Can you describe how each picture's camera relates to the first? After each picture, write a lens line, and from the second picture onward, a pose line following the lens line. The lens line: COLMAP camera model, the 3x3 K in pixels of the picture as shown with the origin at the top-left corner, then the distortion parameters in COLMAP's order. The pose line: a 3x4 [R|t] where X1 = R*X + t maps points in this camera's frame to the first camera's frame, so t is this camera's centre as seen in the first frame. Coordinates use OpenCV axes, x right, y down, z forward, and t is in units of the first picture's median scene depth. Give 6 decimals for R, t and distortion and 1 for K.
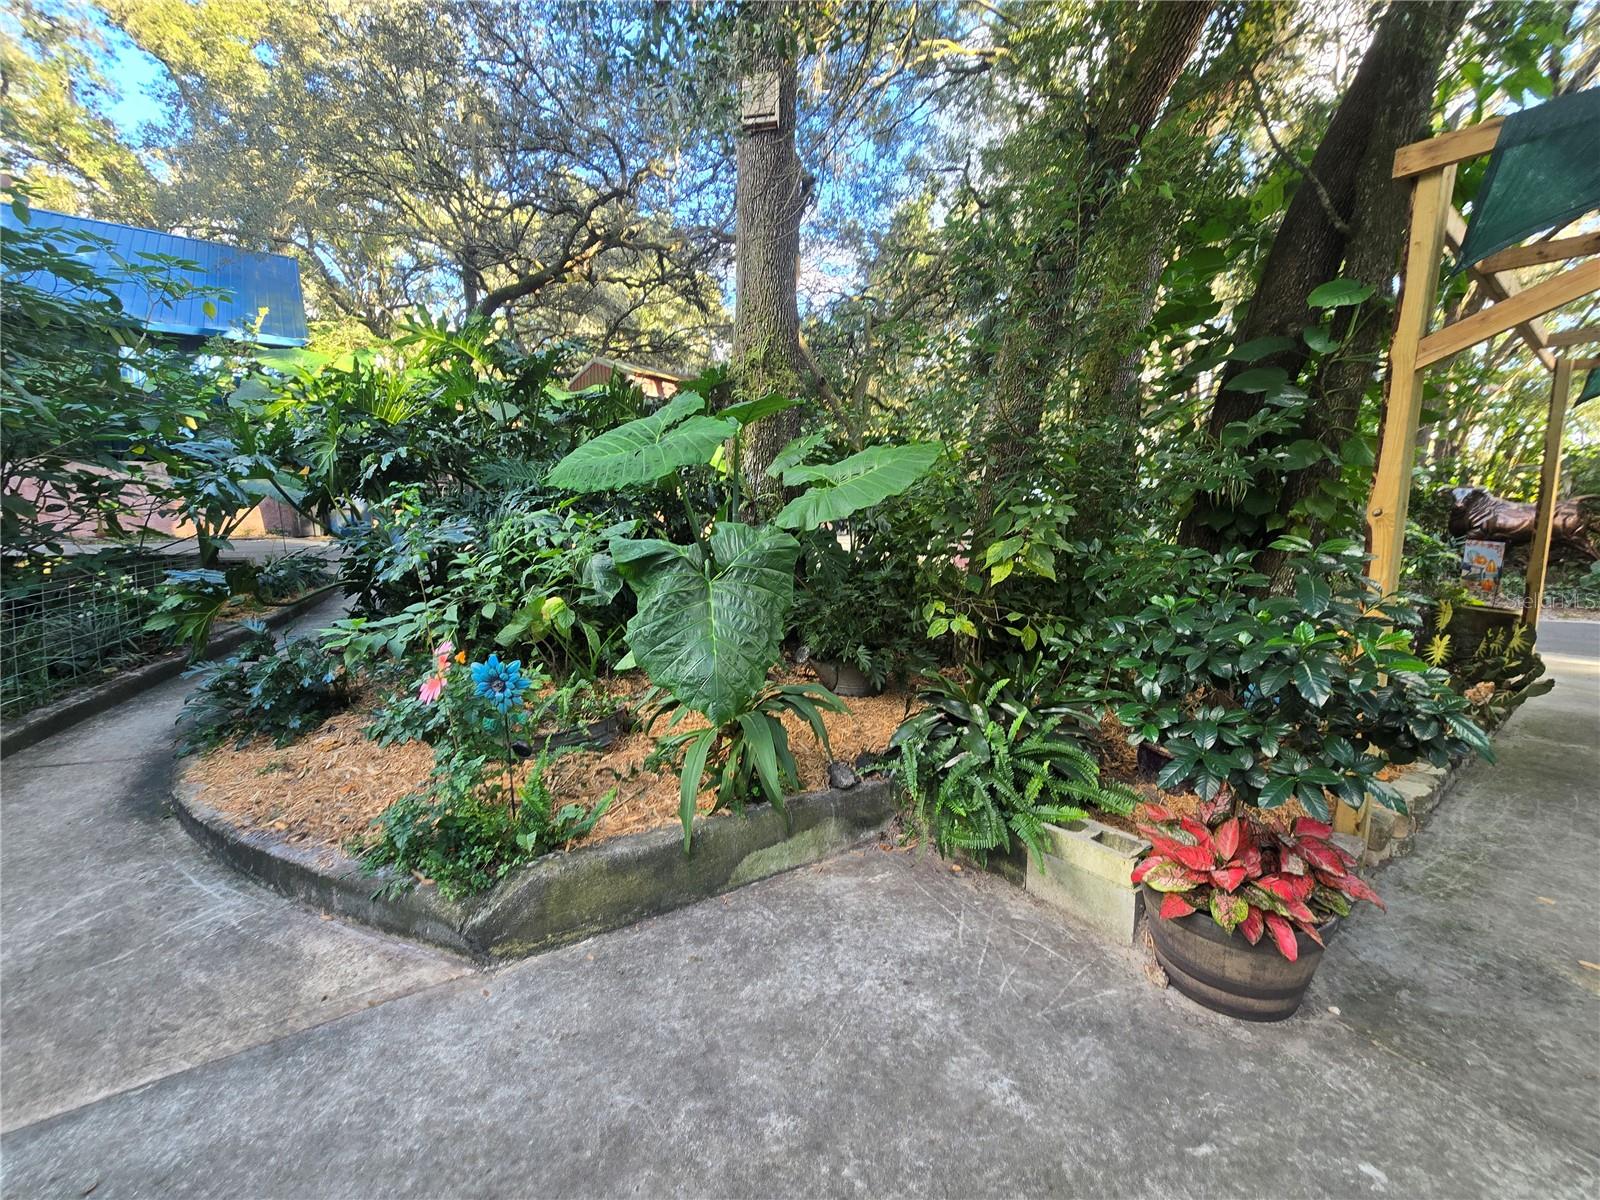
lens RADIAL K [[636.4, 0, 815.9], [0, 636.4, 601.2], [0, 0, 1]] dist [0.002116, -0.000035]
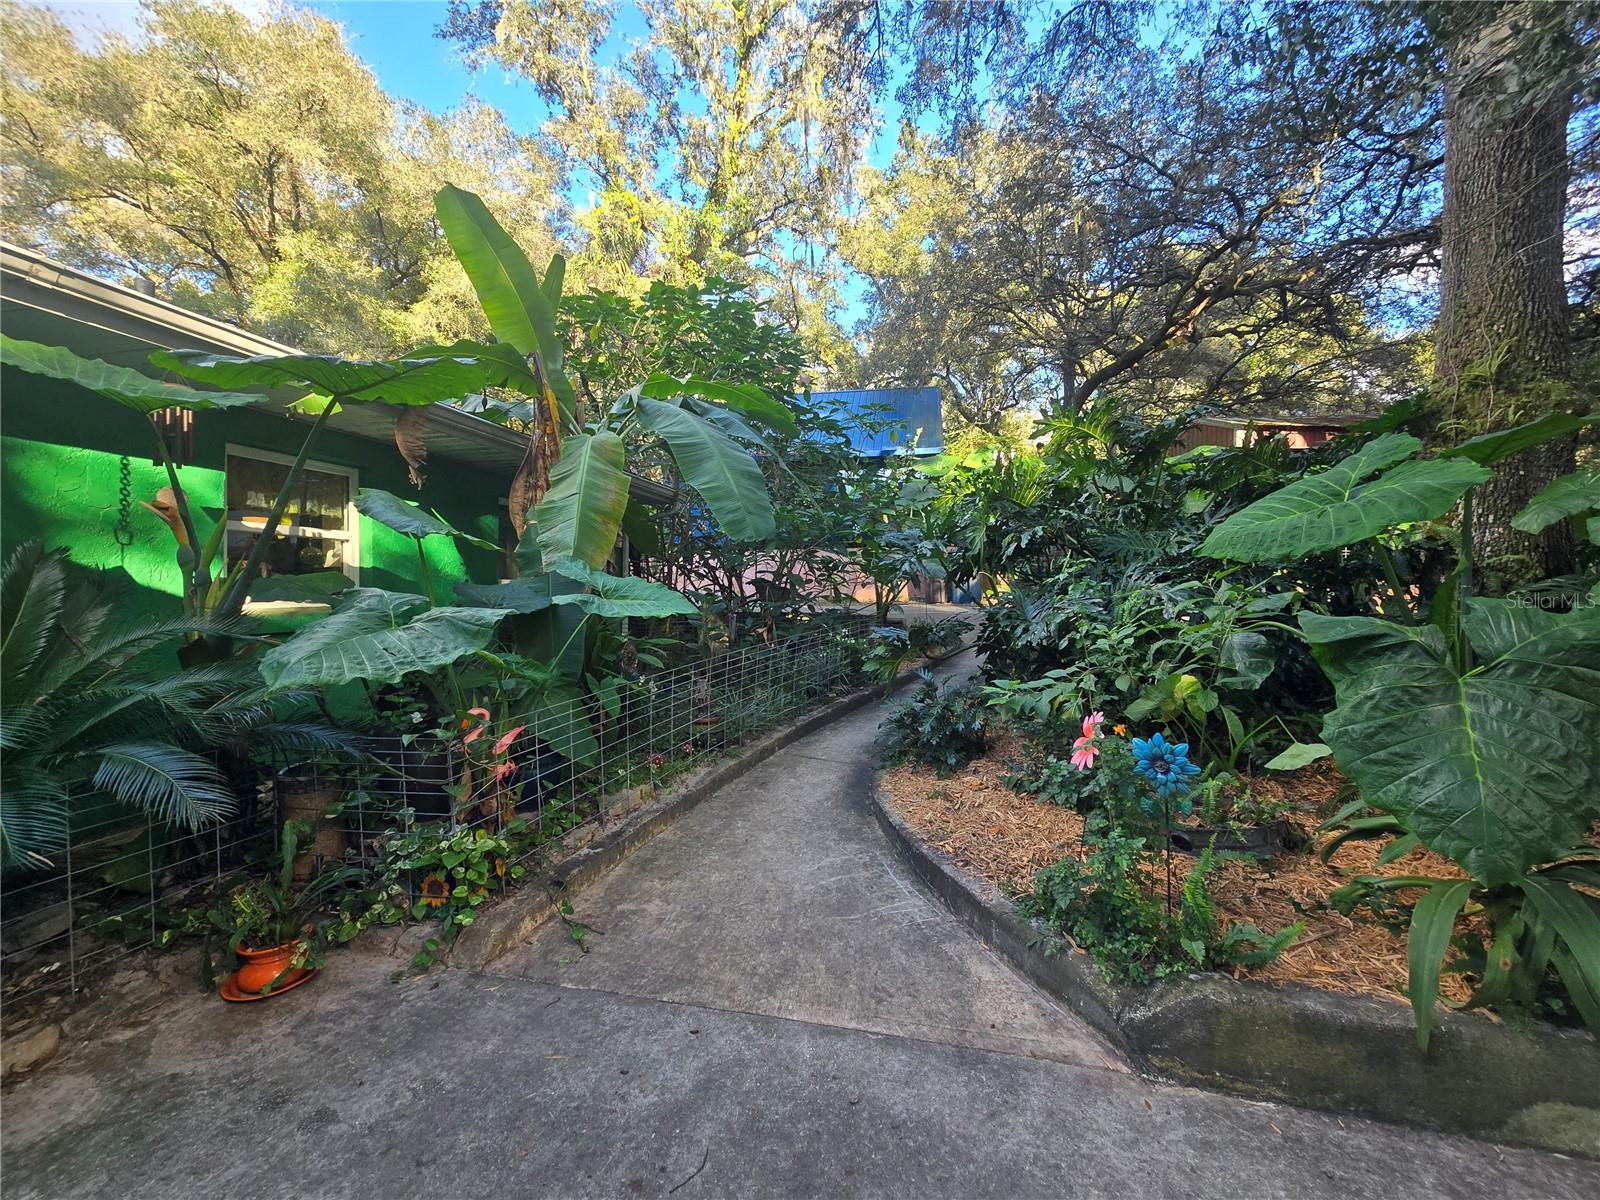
lens RADIAL K [[636.4, 0, 815.9], [0, 636.4, 601.2], [0, 0, 1]] dist [0.002116, -0.000035]
pose [[0.703565, 0.017219, -0.710423, -0.135135], [-0.092574, 0.993408, -0.067602, -0.000016], [0.704576, 0.113329, 0.700521, -0.039151]]
